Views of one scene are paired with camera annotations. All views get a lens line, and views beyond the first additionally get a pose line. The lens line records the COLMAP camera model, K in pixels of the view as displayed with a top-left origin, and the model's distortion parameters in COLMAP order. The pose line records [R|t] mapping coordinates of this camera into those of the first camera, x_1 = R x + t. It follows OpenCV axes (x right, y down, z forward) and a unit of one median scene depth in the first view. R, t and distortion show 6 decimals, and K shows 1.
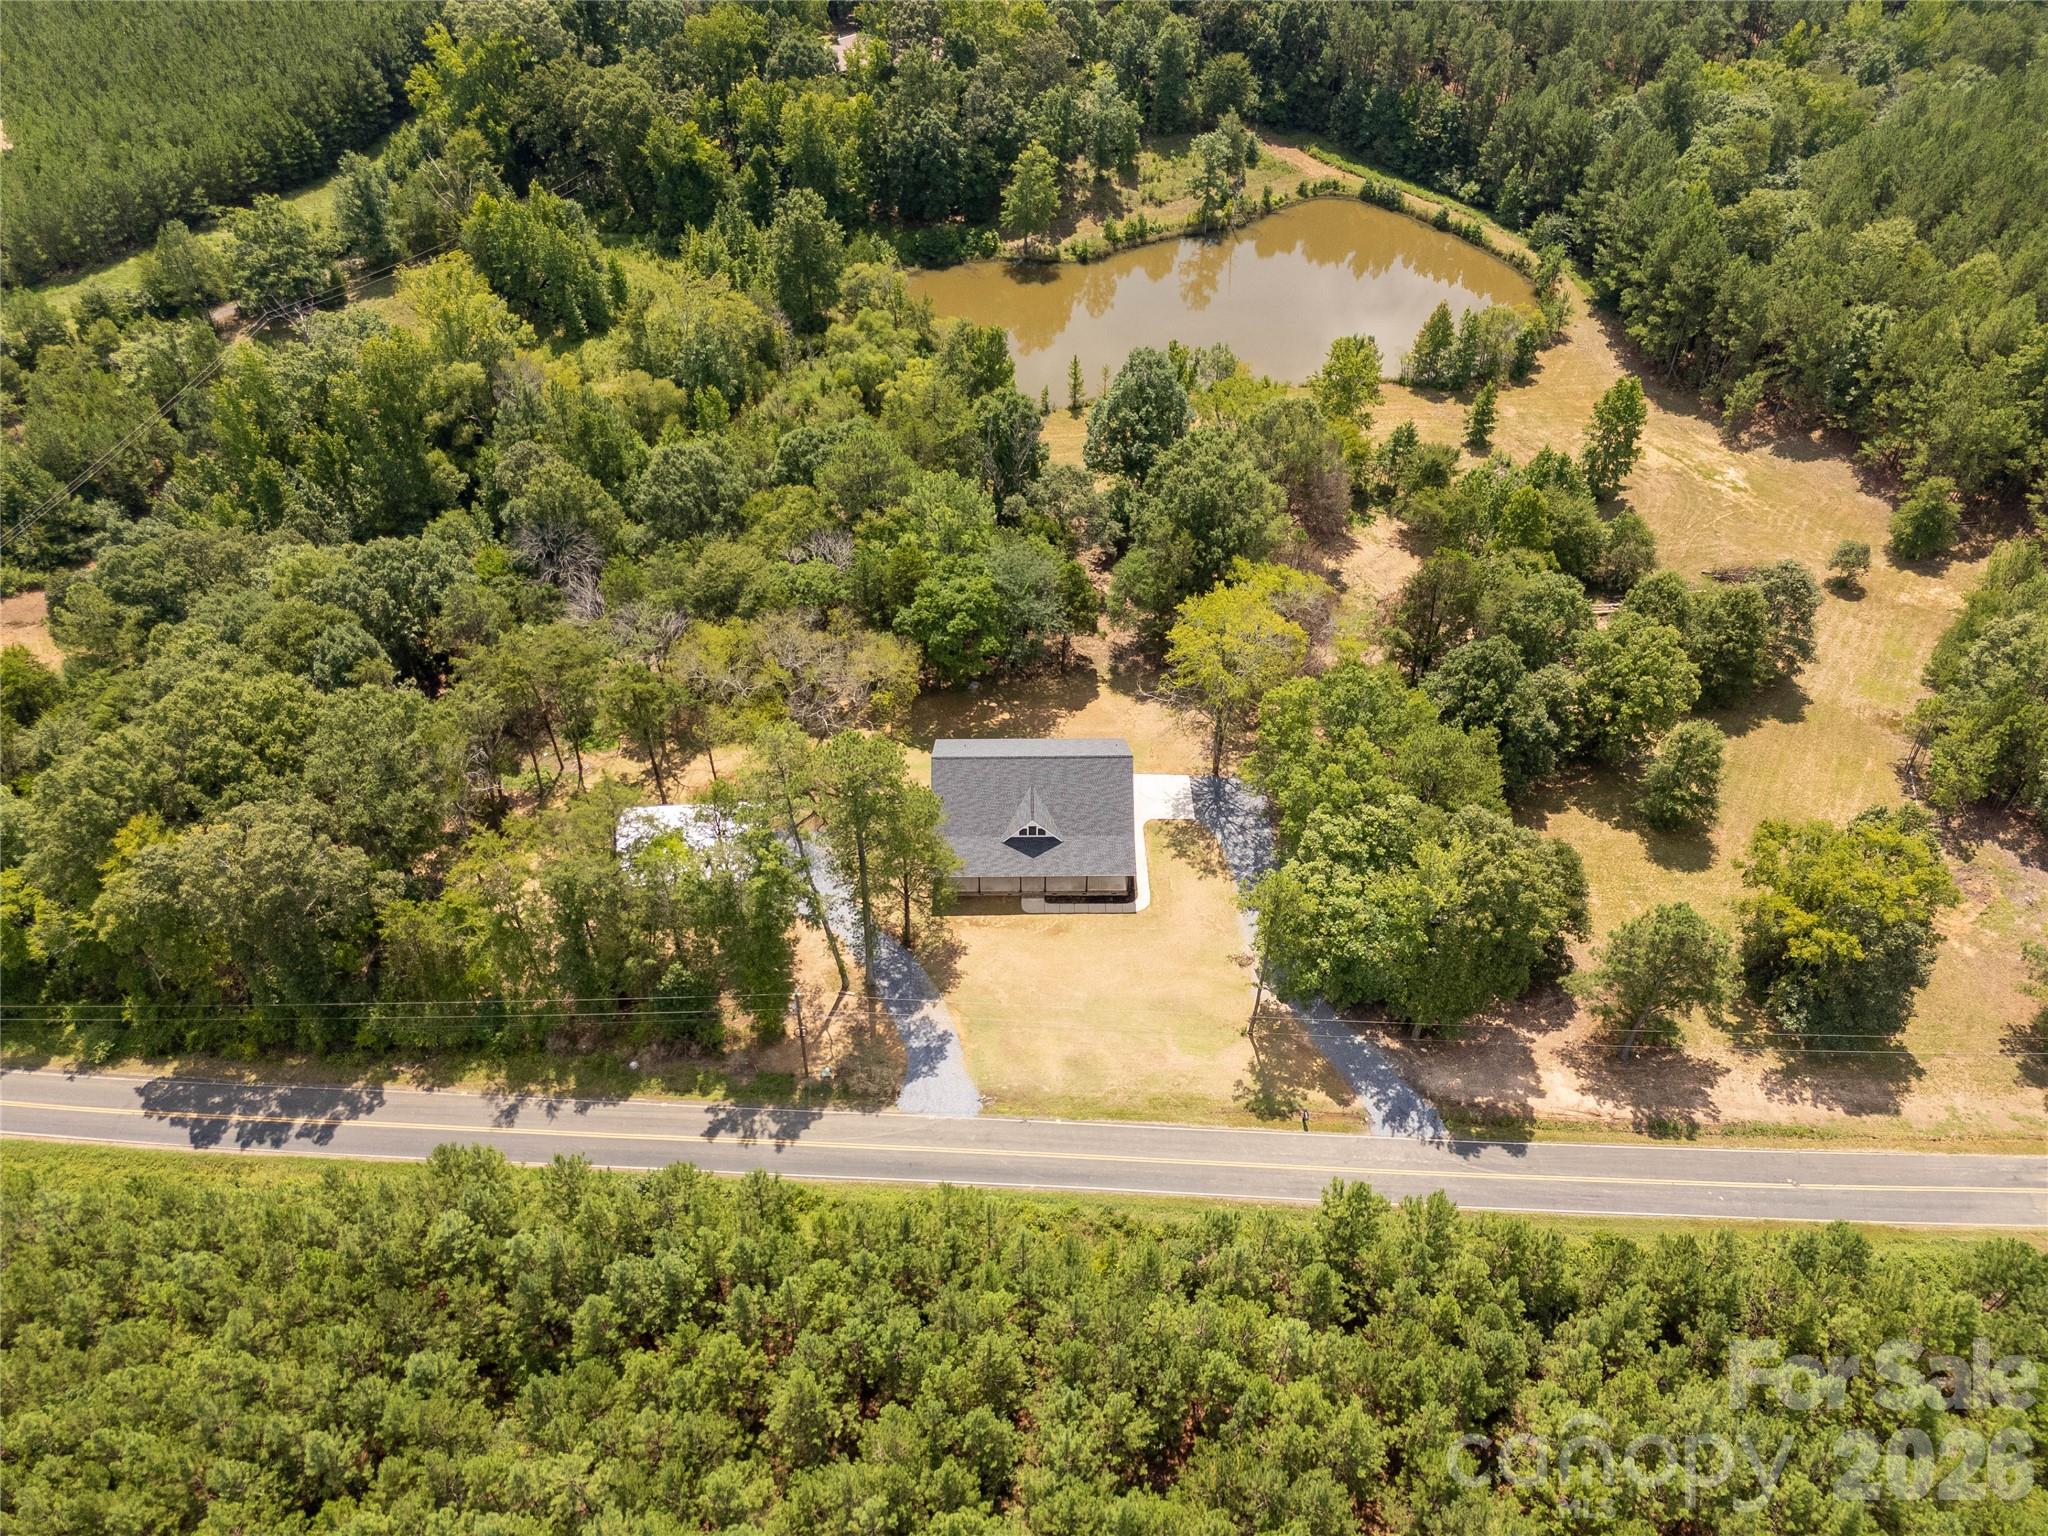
lens RADIAL K [[1515.2, 0, 1017.3], [0, 1515.2, 761.8], [0, 0, 1]] dist [0.096301, -0.113181]
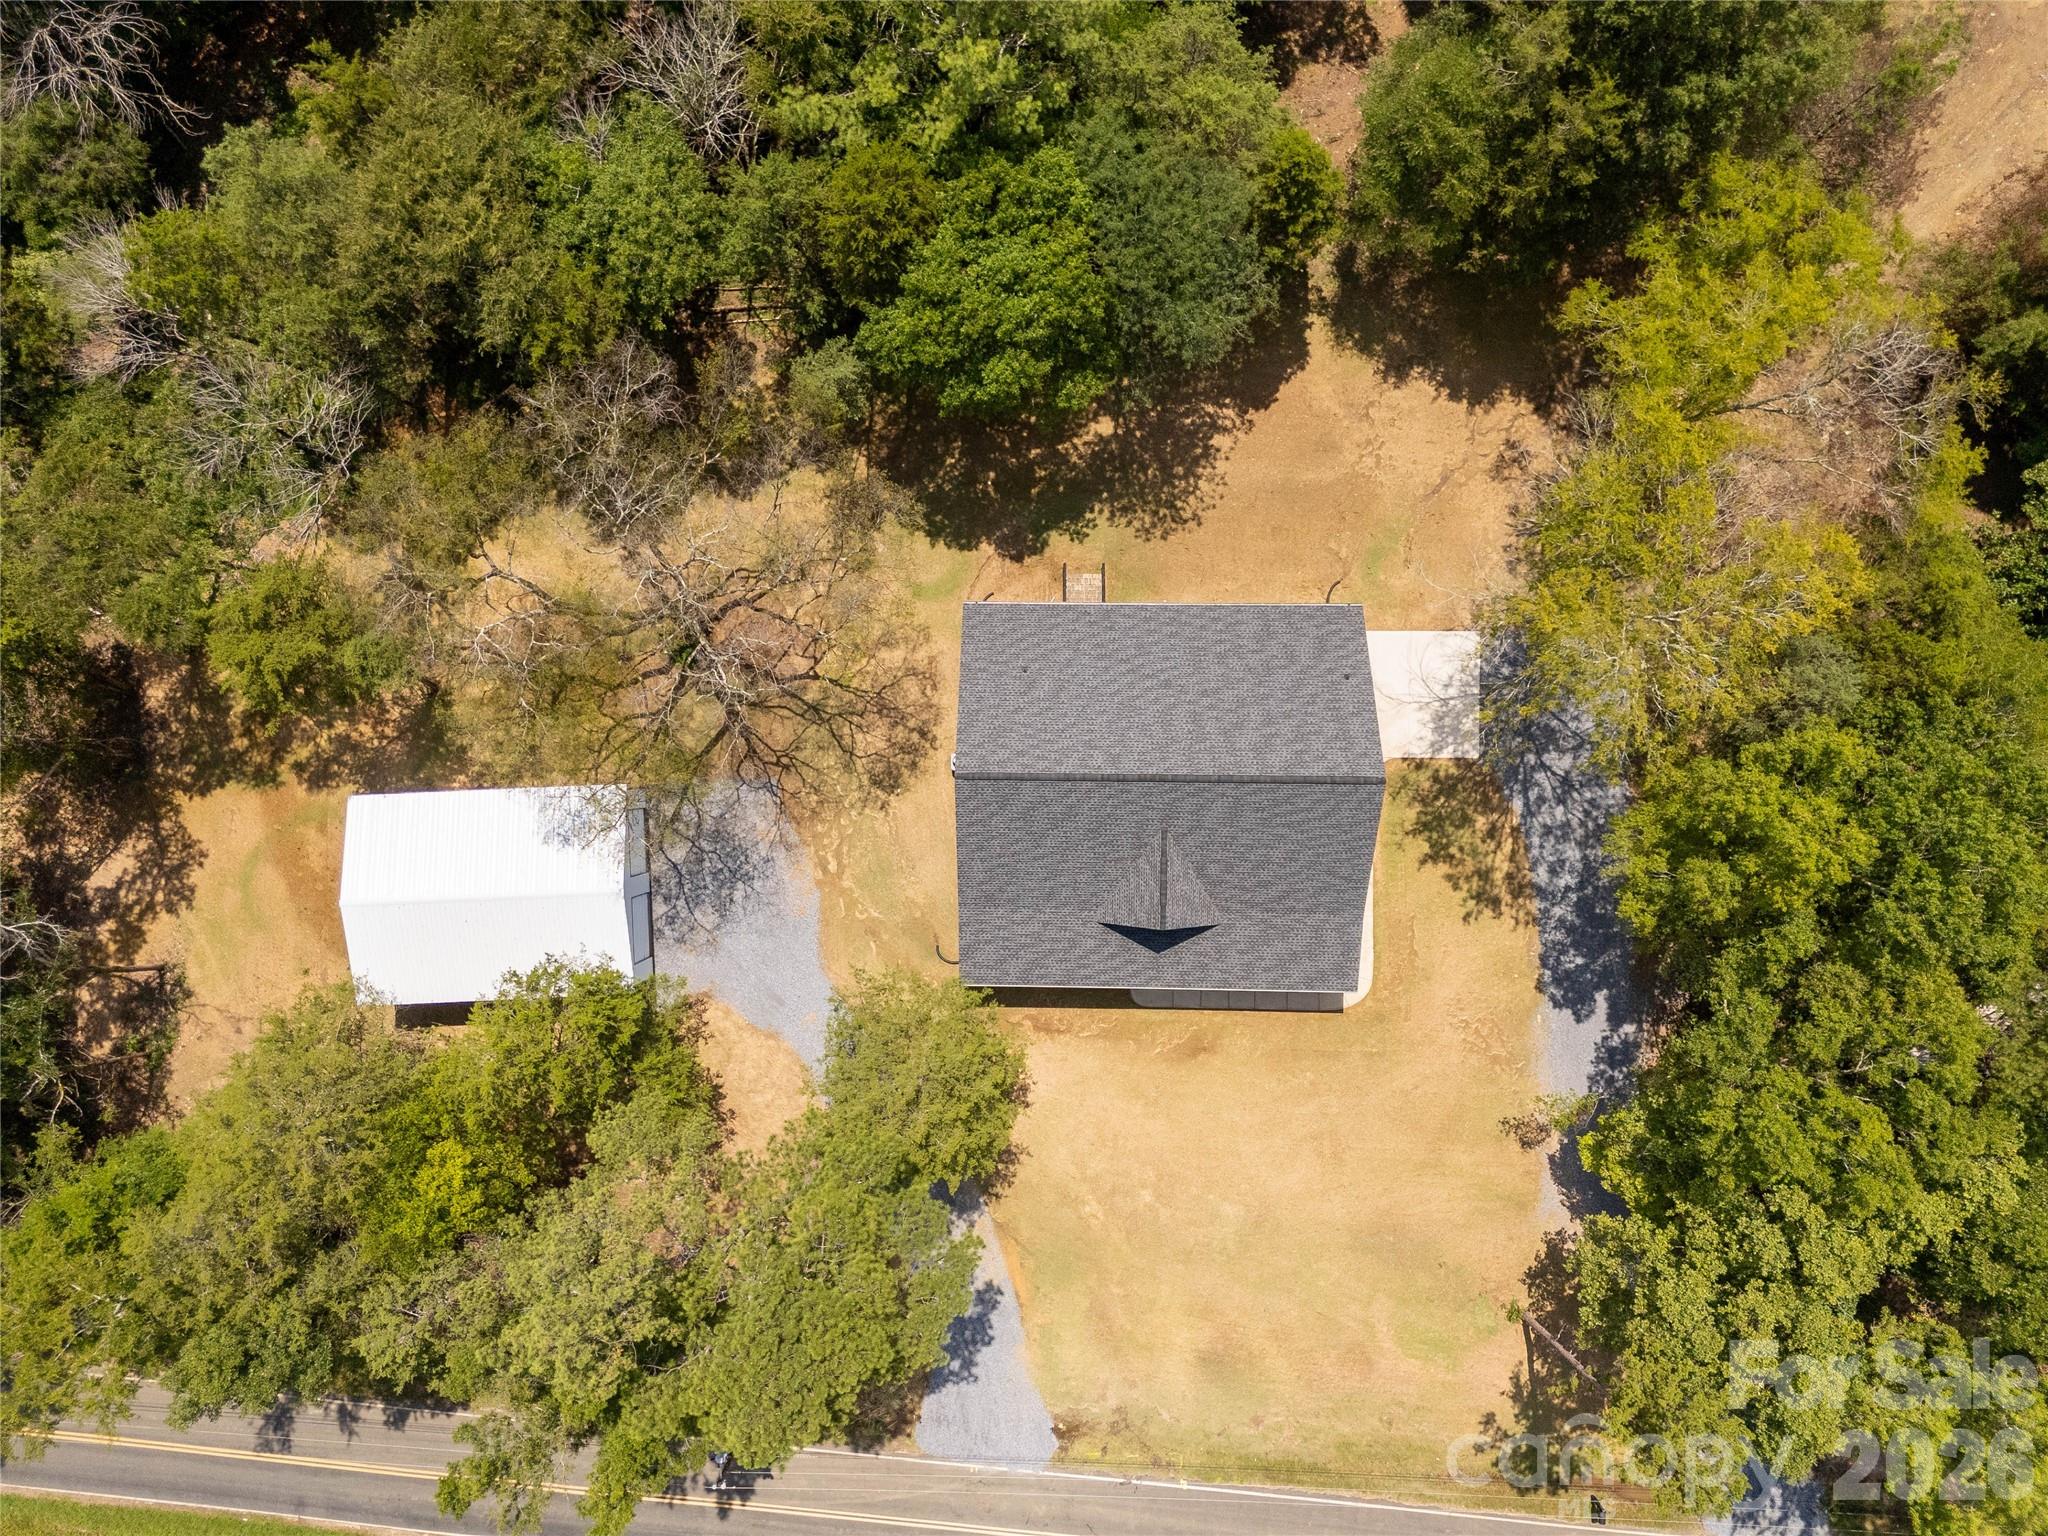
lens RADIAL K [[1496.4, 0, 1014.2], [0, 1496.4, 777.8], [0, 0, 1]] dist [0.081522, -0.099479]
pose [[0.999608, 0.020971, -0.018549, -0.031588], [-0.001071, 0.690686, 0.723154, -0.365297], [0.027977, -0.722851, 0.690438, 0.730124]]
